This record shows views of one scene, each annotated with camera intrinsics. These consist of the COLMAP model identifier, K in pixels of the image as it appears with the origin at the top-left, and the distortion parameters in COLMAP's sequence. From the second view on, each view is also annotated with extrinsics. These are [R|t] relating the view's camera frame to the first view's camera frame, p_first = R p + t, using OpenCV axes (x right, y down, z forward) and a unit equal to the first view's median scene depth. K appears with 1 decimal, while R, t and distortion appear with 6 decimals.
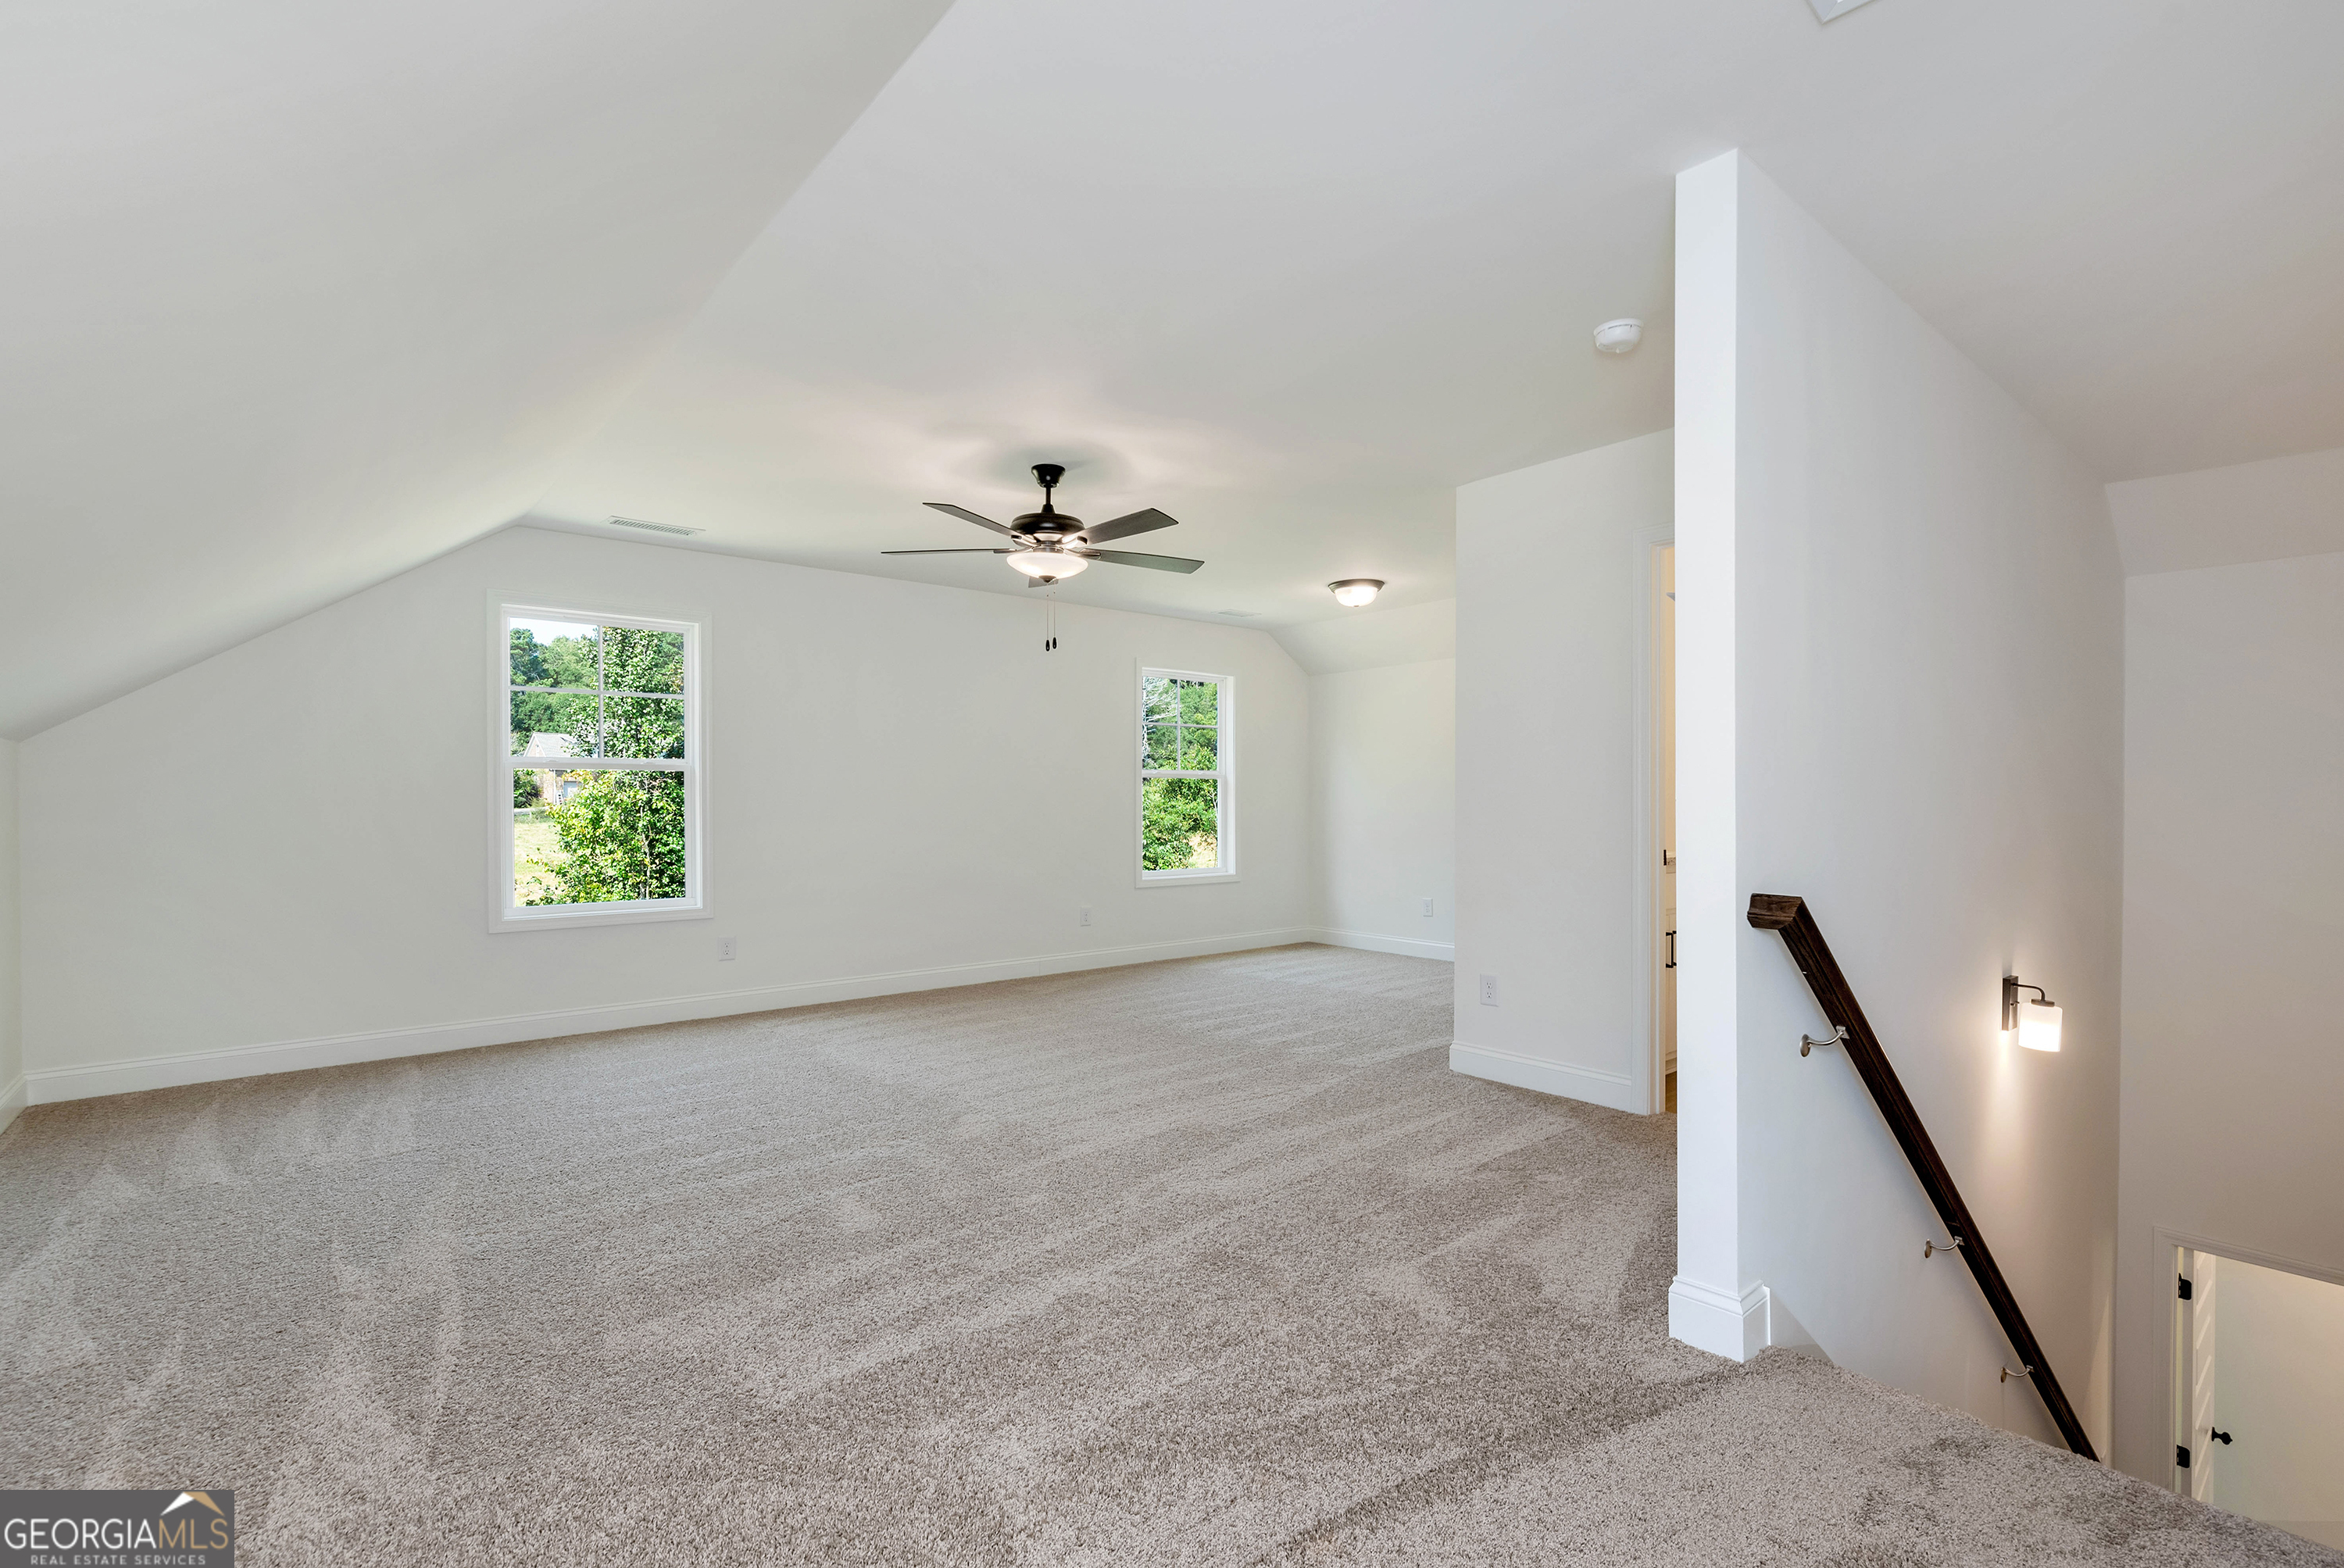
lens RADIAL K [[1065.3, 0, 1180.0], [0, 1065.3, 784.0], [0, 0, 1]] dist [-0.000585, -0.000637]
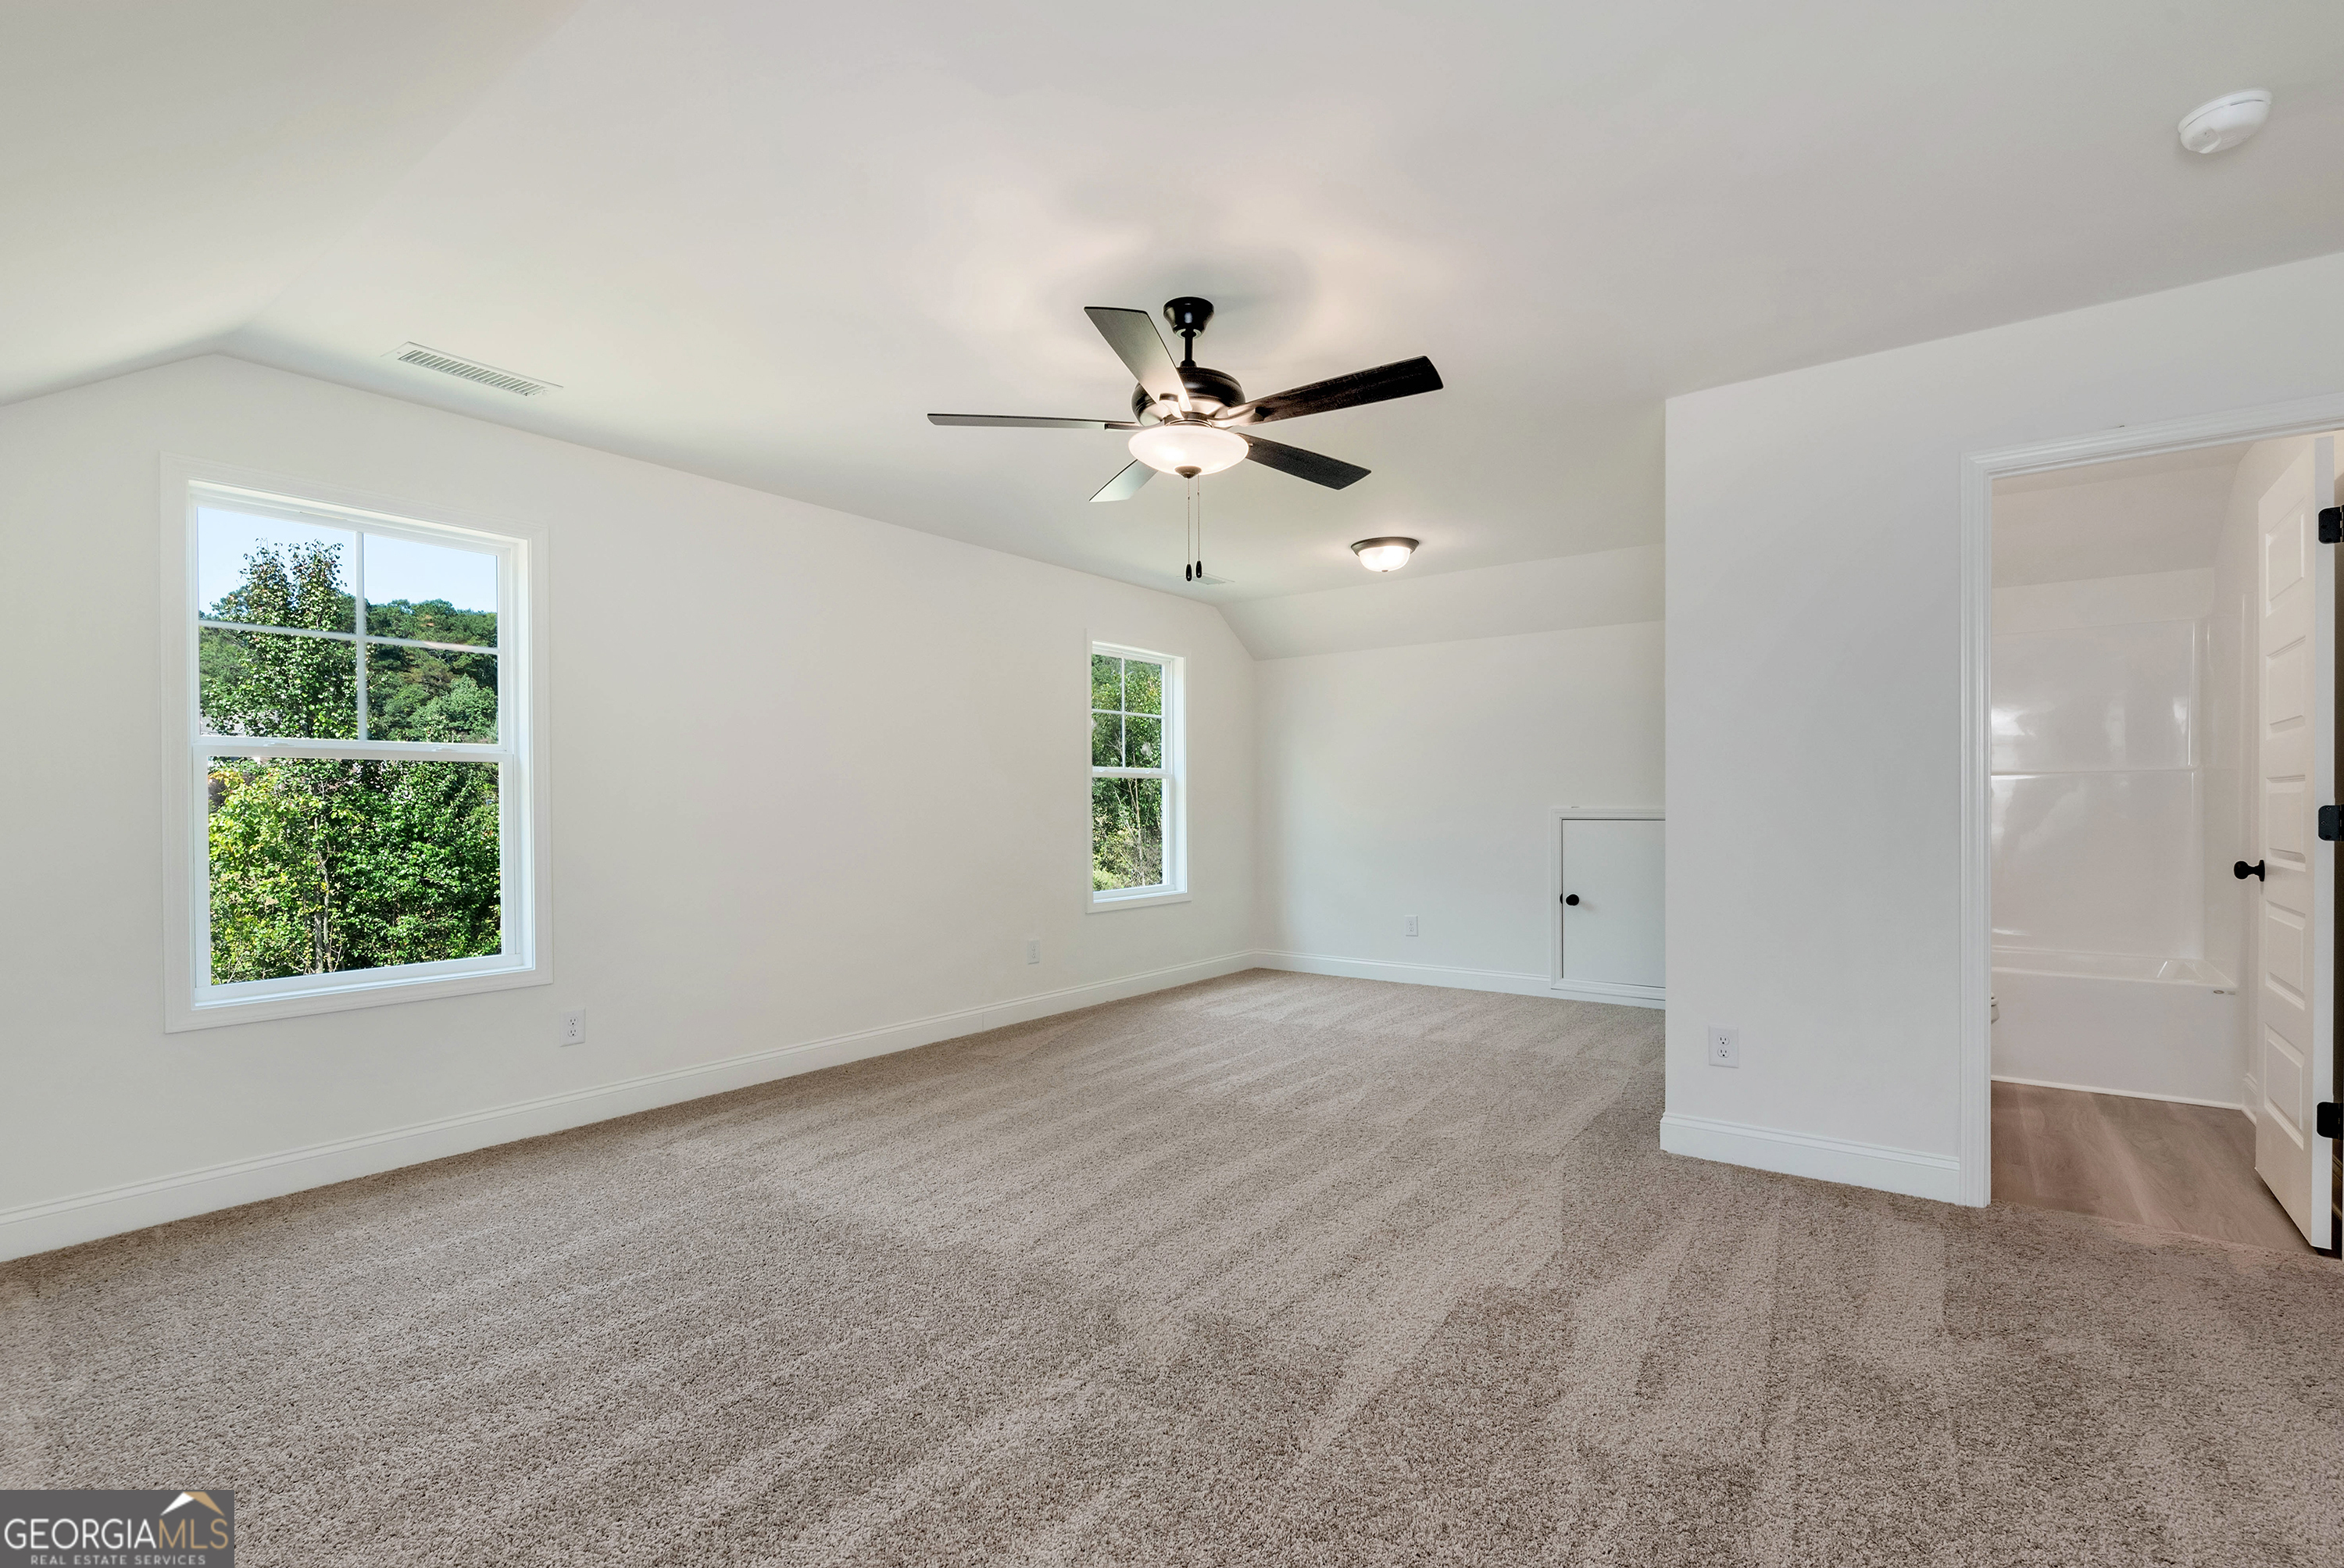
lens RADIAL K [[1065.3, 0, 1176.7], [0, 1065.3, 793.1], [0, 0, 1]] dist [-0.000585, -0.000637]
pose [[0.972750, -0.001572, 0.231853, -0.186260], [0.000796, 0.999994, 0.003440, 0.003957], [-0.231857, -0.003162, 0.972745, 0.229164]]
